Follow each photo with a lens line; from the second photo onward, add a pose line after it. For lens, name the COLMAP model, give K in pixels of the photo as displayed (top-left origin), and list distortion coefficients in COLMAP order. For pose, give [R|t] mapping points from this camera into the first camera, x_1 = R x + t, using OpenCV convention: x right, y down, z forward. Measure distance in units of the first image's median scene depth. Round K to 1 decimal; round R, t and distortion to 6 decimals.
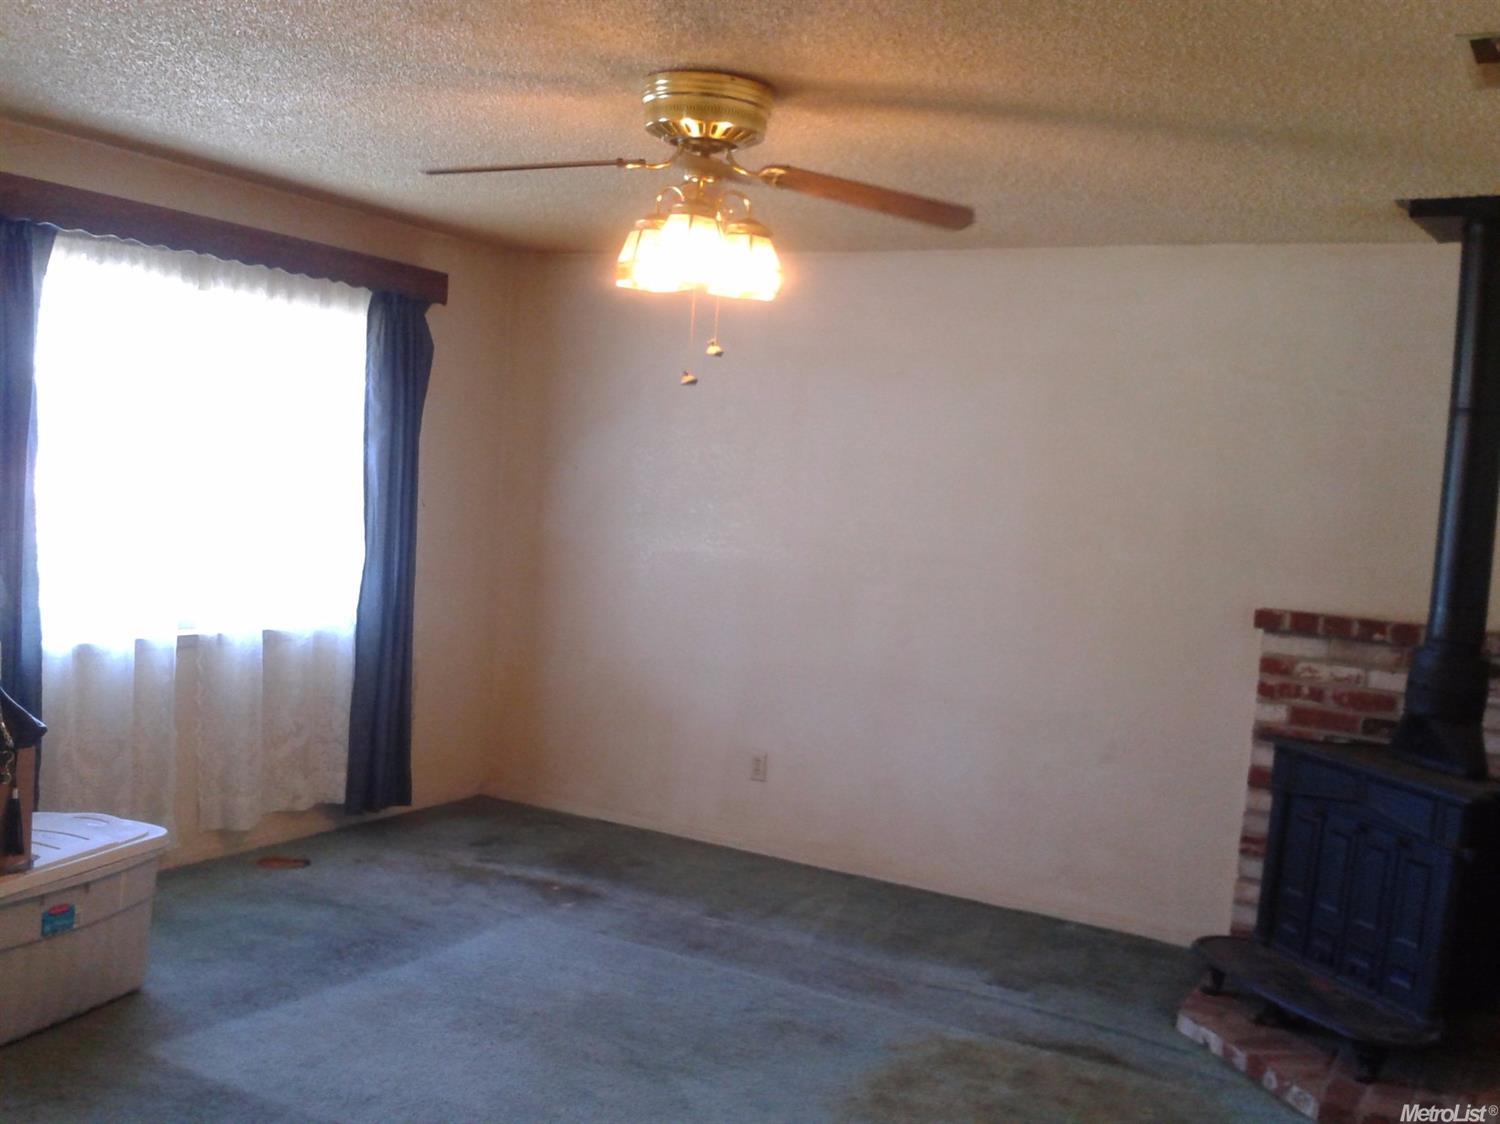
lens RADIAL K [[1522.3, 0, 717.2], [0, 1522.3, 560.5], [0, 0, 1]] dist [0.012152, -0.023786]
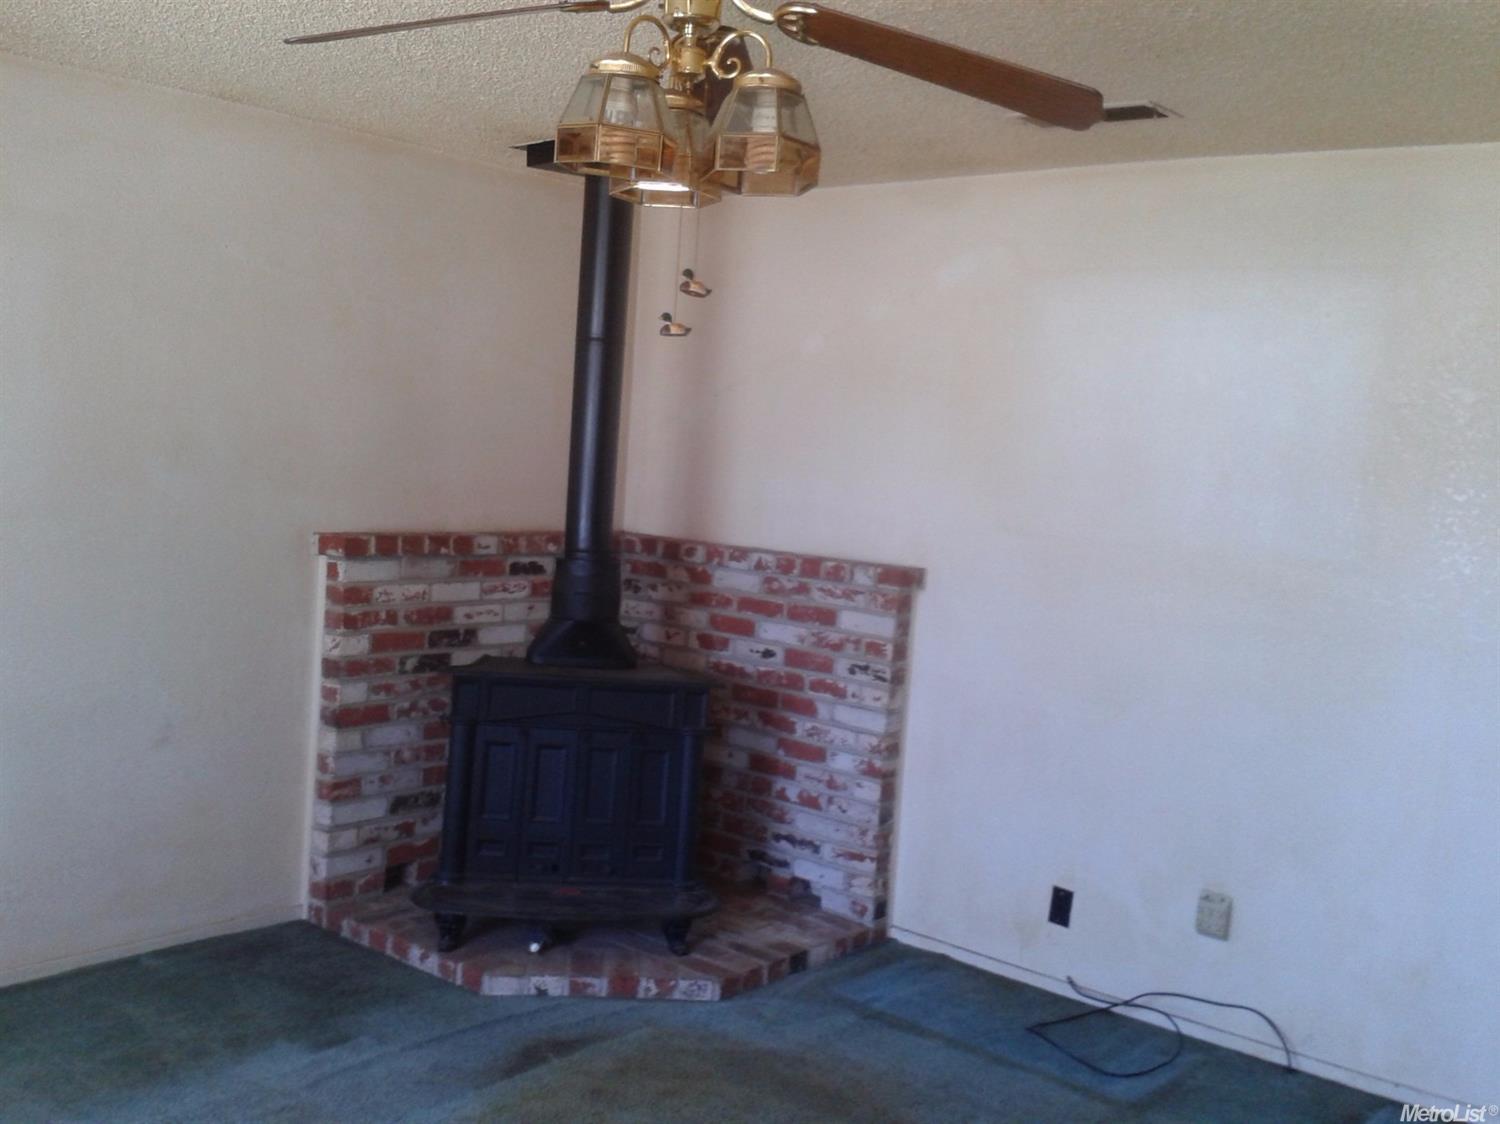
lens RADIAL K [[1522.3, 0, 717.2], [0, 1522.3, 560.5], [0, 0, 1]] dist [0.012152, -0.023786]
pose [[0.153334, -0.144956, 0.977485, -0.517880], [-0.004883, 0.989059, 0.147438, -0.091729], [-0.988162, -0.027381, 0.150949, 0.665776]]
